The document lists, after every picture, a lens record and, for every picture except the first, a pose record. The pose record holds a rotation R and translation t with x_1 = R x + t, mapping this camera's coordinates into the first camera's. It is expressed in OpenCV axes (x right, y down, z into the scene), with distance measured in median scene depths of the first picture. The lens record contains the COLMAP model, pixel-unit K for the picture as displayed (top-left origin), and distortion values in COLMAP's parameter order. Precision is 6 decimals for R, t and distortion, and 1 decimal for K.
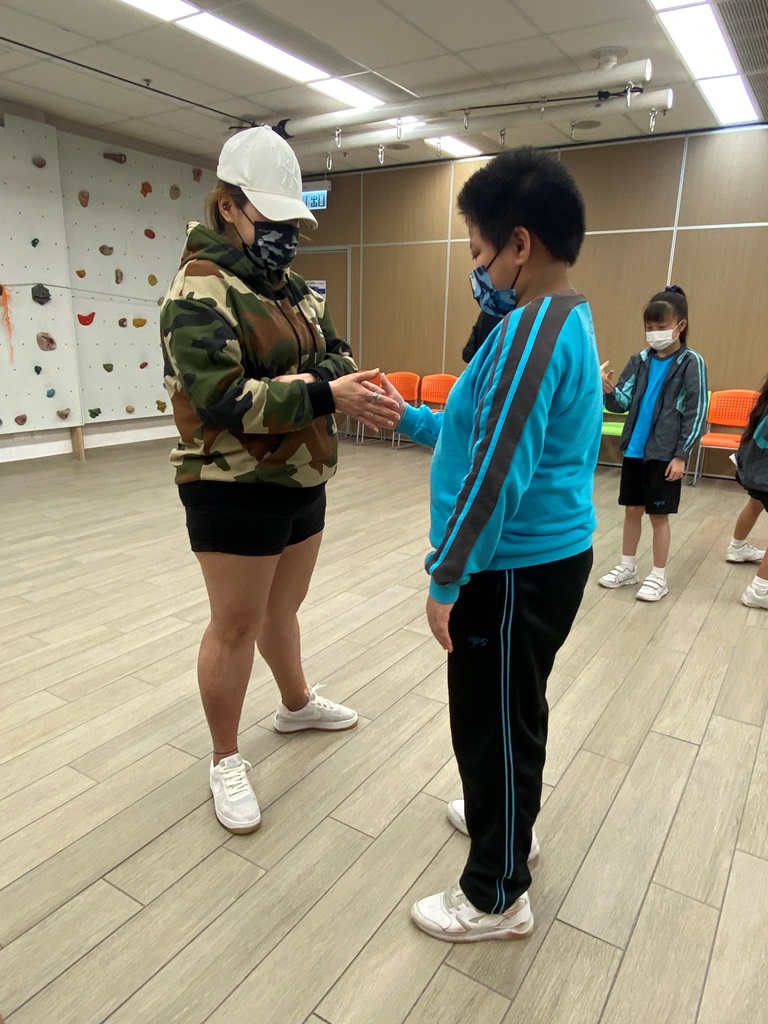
lens RADIAL K [[696.2, 0, 383.6], [0, 696.2, 512.6], [0, 0, 1]] dist [-0.000248, 0.000049]
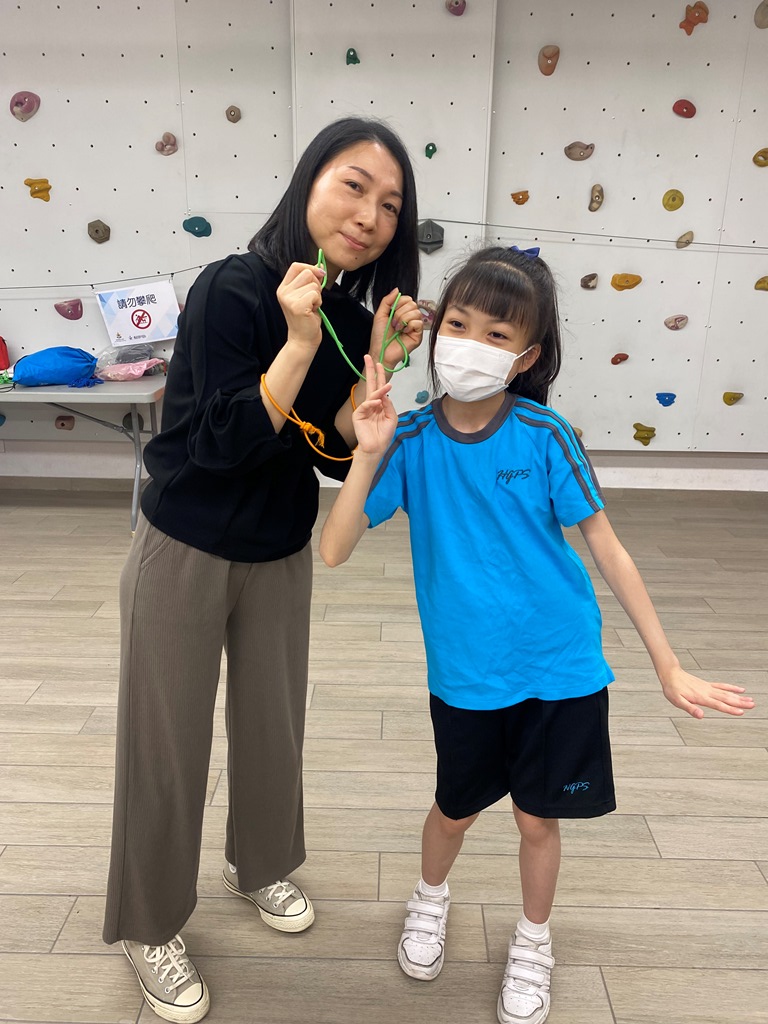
lens RADIAL K [[781.9, 0, 382.0], [0, 781.9, 511.0], [0, 0, 1]] dist [-0.002029, -0.001538]
pose [[0.522960, 0.269160, -0.808743, 0.098973], [-0.219043, 0.959404, 0.177662, -0.175417], [0.823731, 0.084239, 0.560688, 0.537873]]
